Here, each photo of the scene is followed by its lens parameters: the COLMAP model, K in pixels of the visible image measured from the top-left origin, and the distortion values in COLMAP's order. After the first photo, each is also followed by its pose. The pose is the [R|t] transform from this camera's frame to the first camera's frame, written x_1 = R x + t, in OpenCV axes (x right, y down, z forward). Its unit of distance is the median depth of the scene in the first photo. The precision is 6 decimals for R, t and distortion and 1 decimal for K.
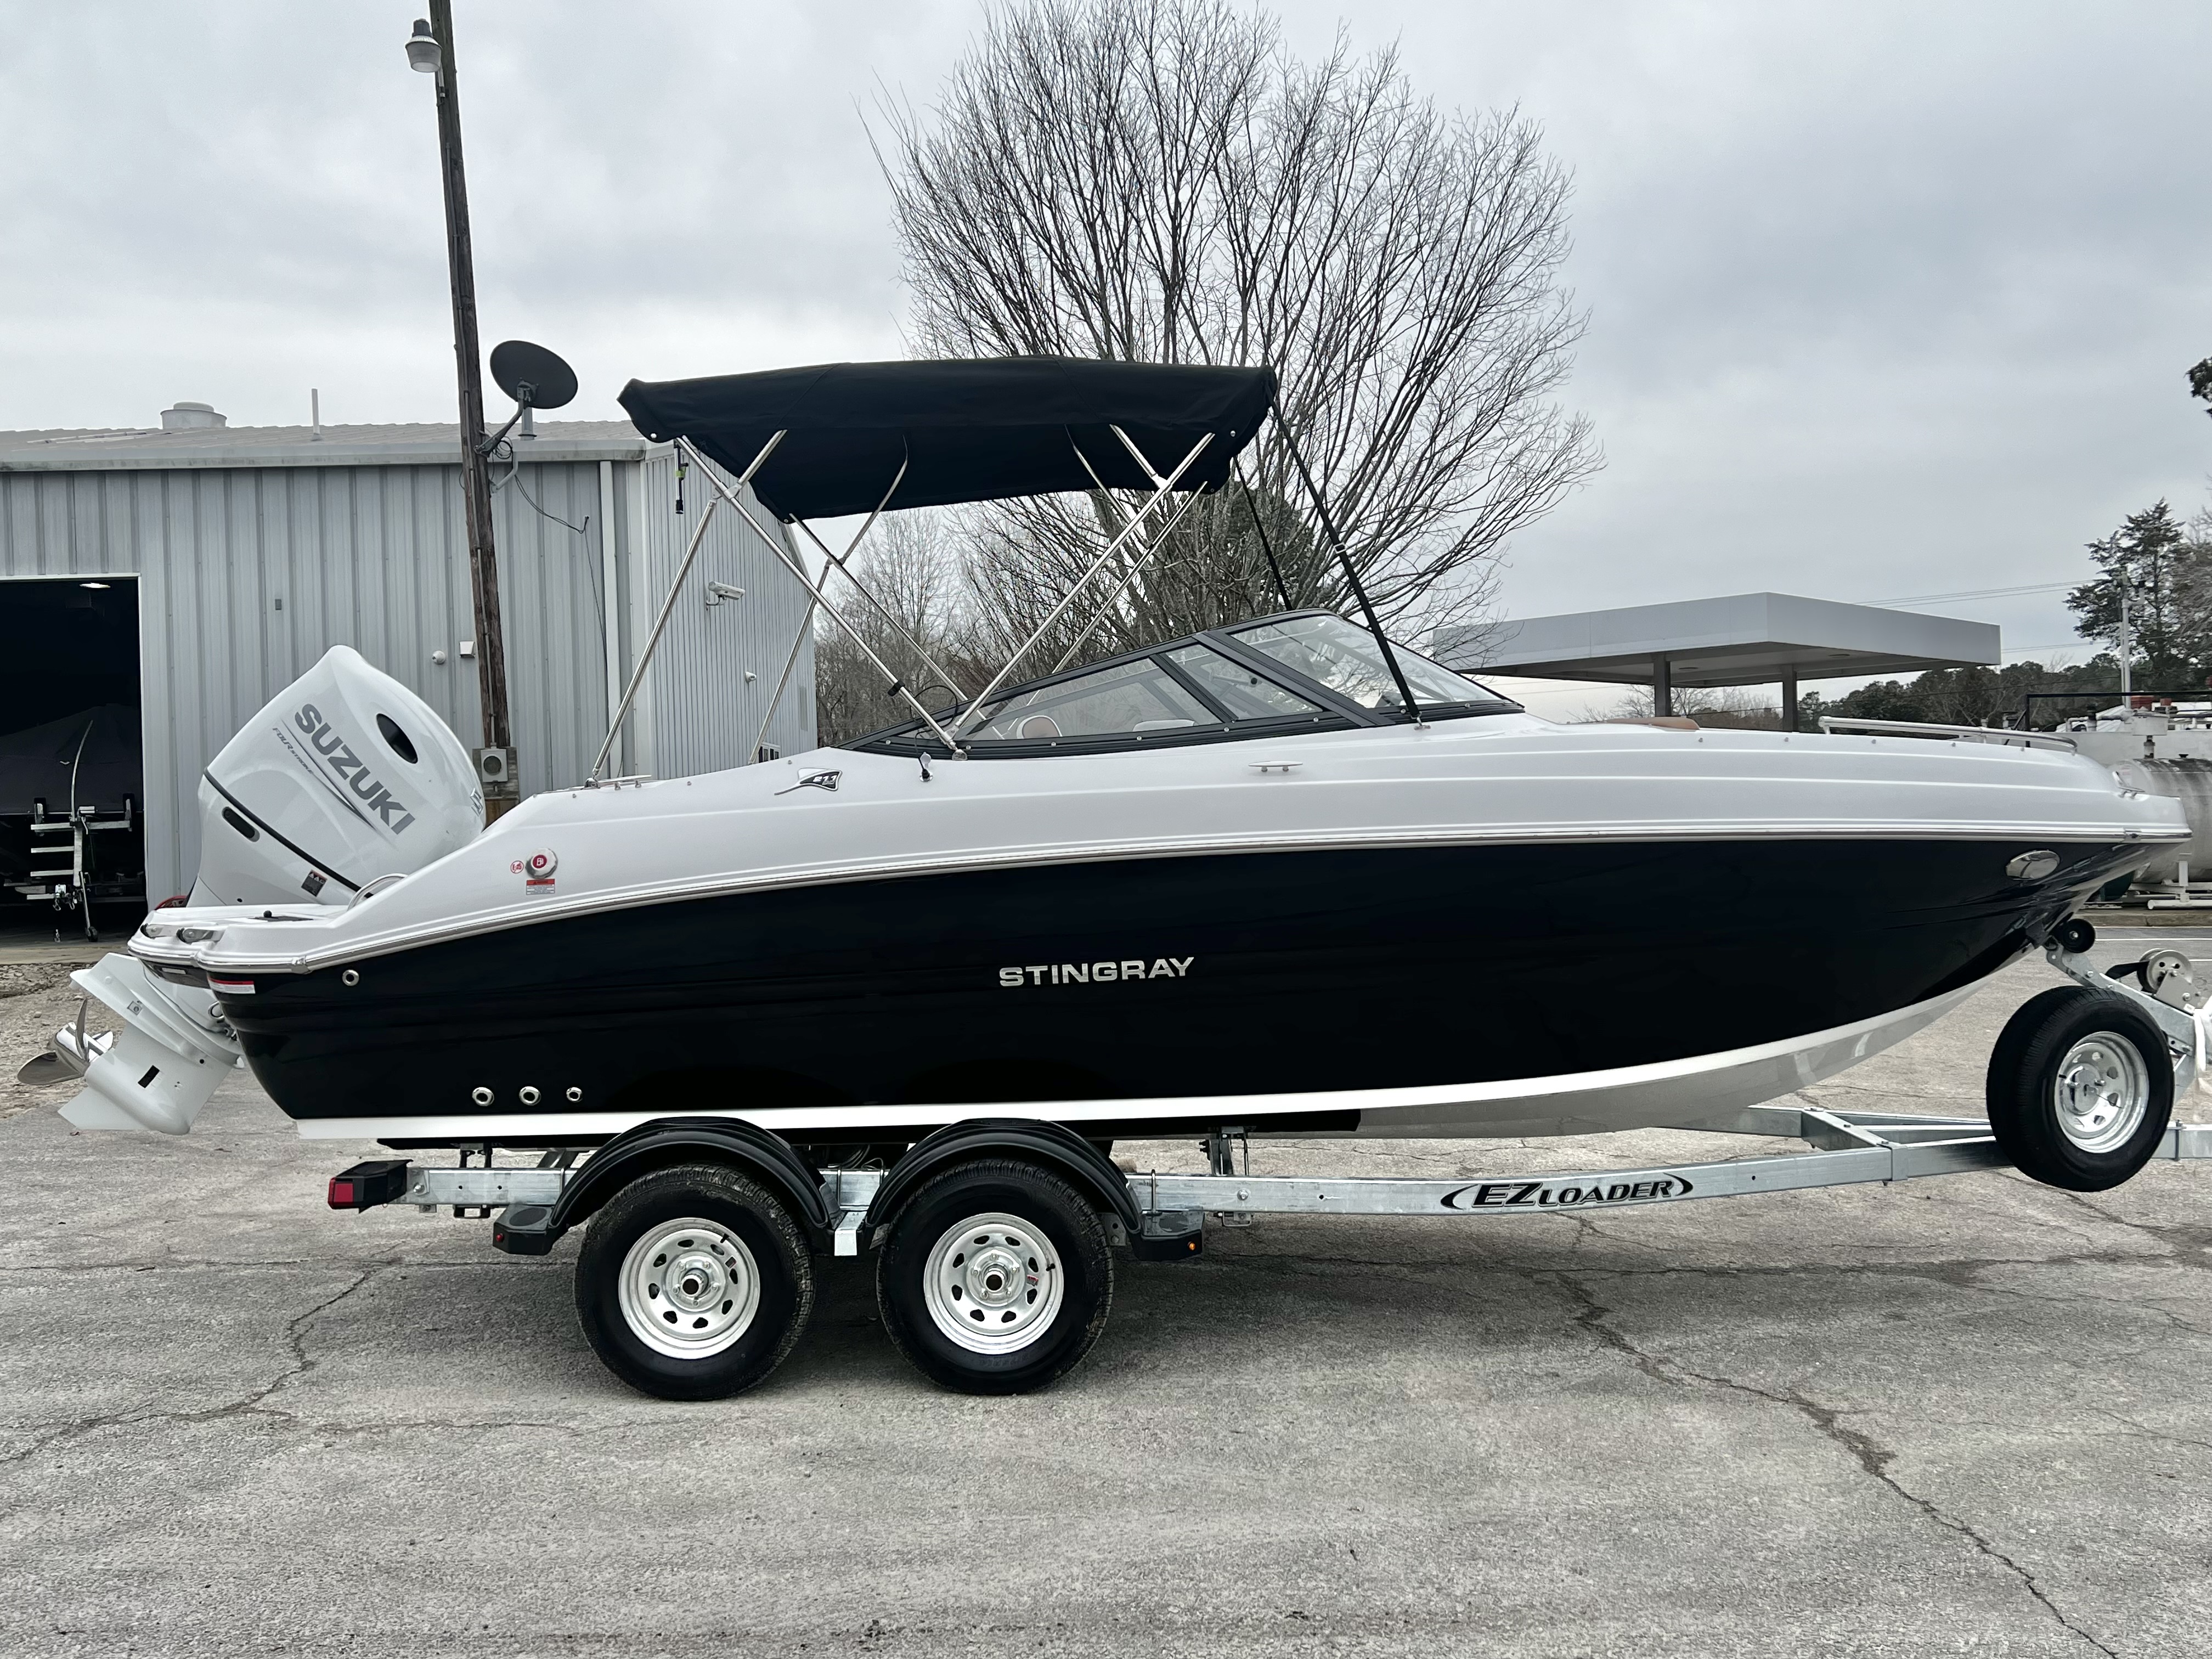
lens RADIAL K [[1875.7, 0, 1105.0], [0, 1875.7, 824.4], [0, 0, 1]] dist [0.043721, 0.006514]
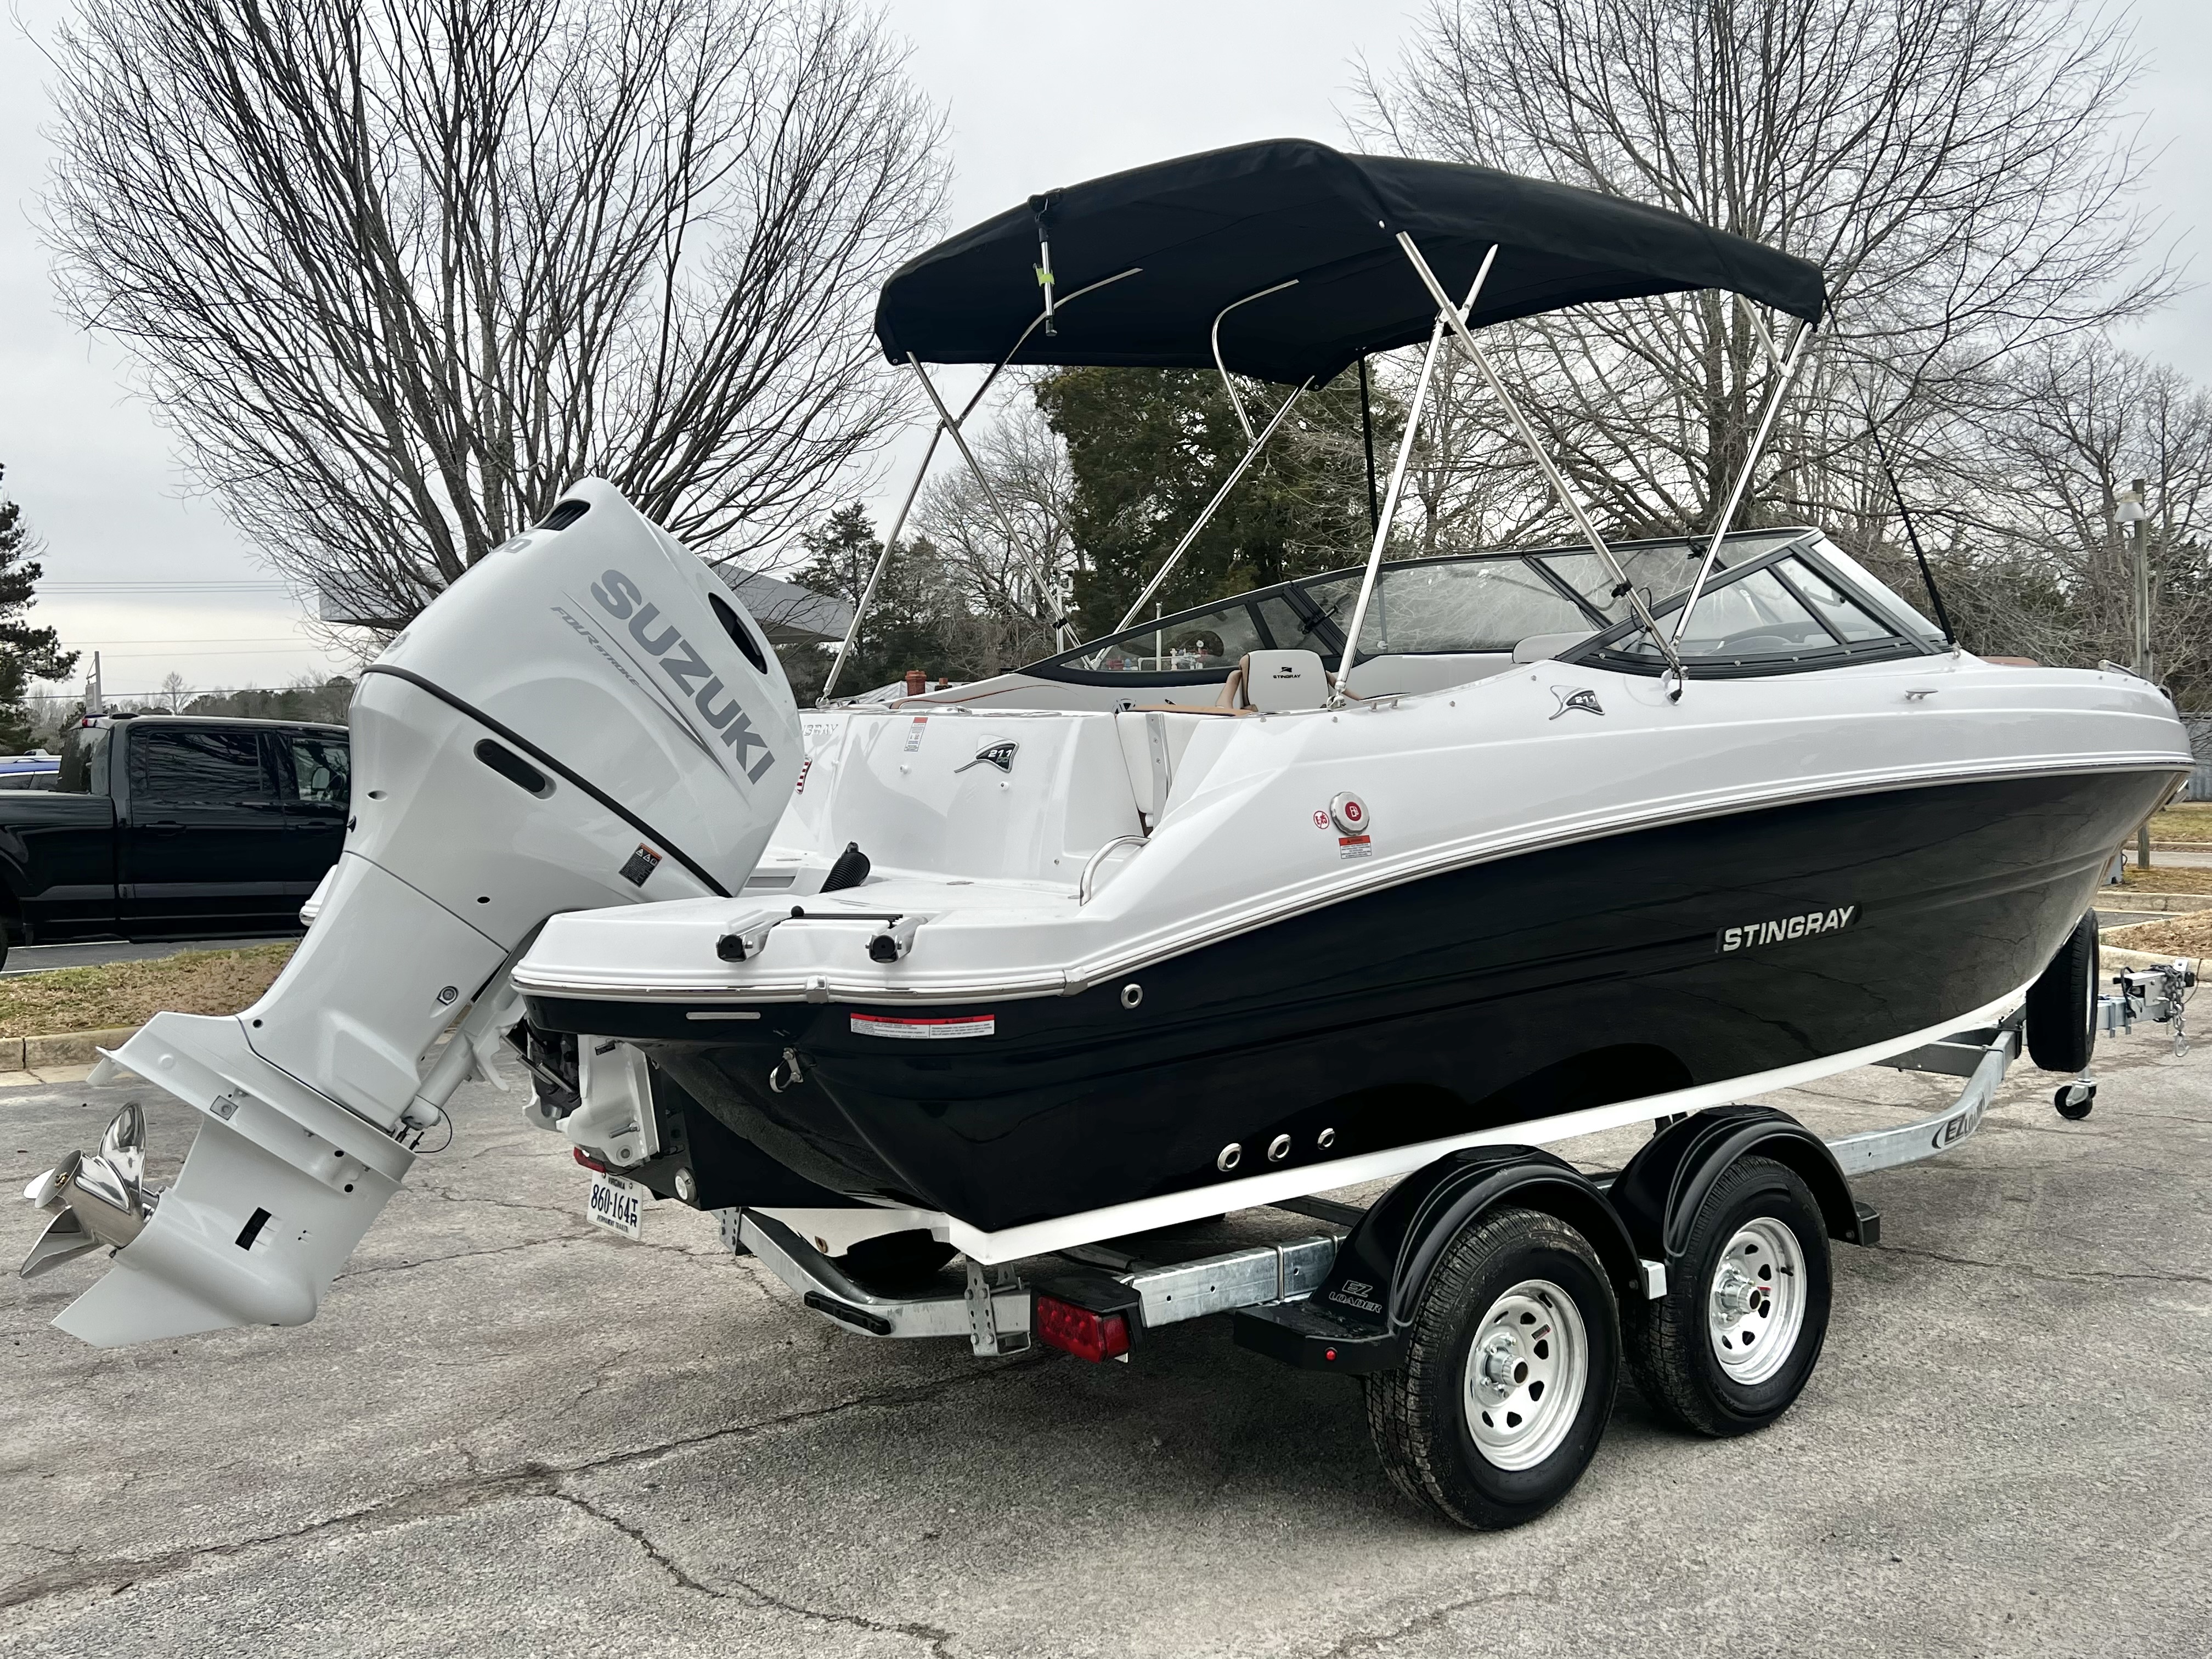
lens RADIAL K [[1928.0, 0, 1107.3], [0, 1928.0, 835.6], [0, 0, 1]] dist [0.156453, 0.001736]
pose [[0.783433, -0.024248, 0.621004, -0.692958], [0.012225, 0.999646, 0.023610, 0.008841], [-0.621357, -0.010905, 0.783452, 0.410475]]
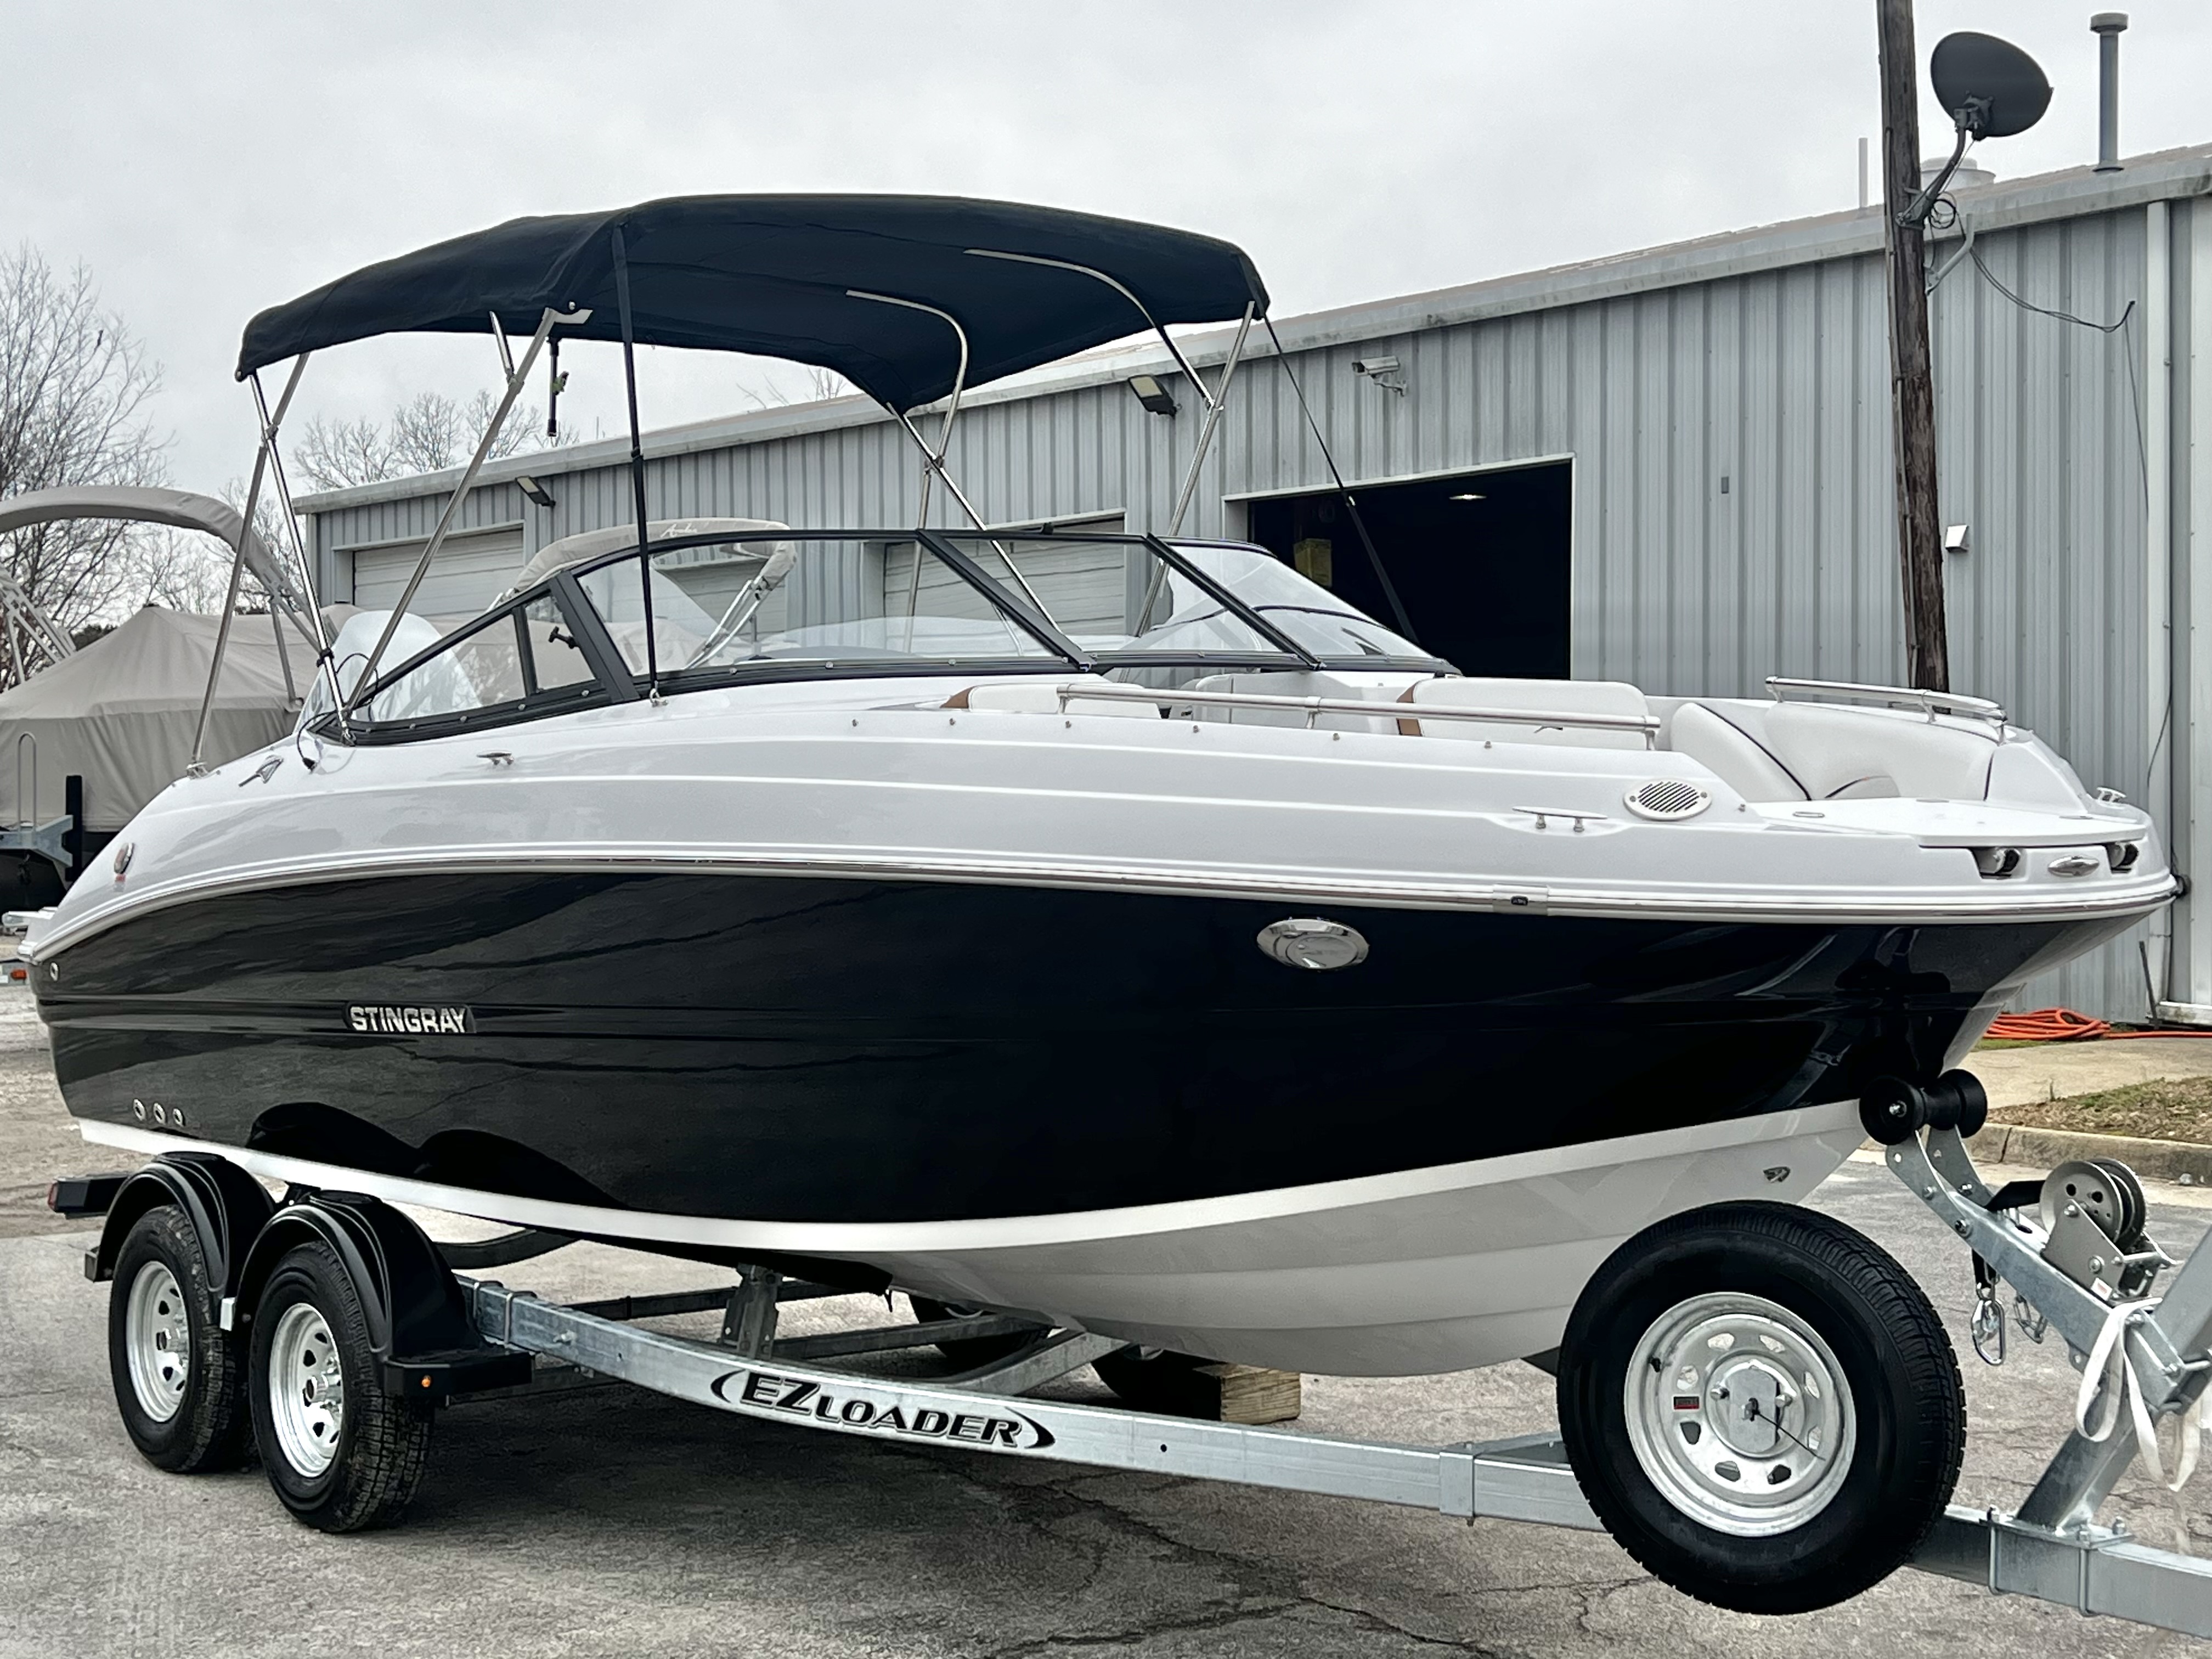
lens RADIAL K [[3432.6, 0, 1106.0], [0, 3432.6, 829.5], [0, 0, 1]] dist [0.300265, -1.844697]
pose [[0.605358, 0.020811, -0.795681, 1.121063], [-0.018339, 0.999757, 0.012195, -0.021454], [0.795742, 0.007210, 0.605593, 0.293170]]
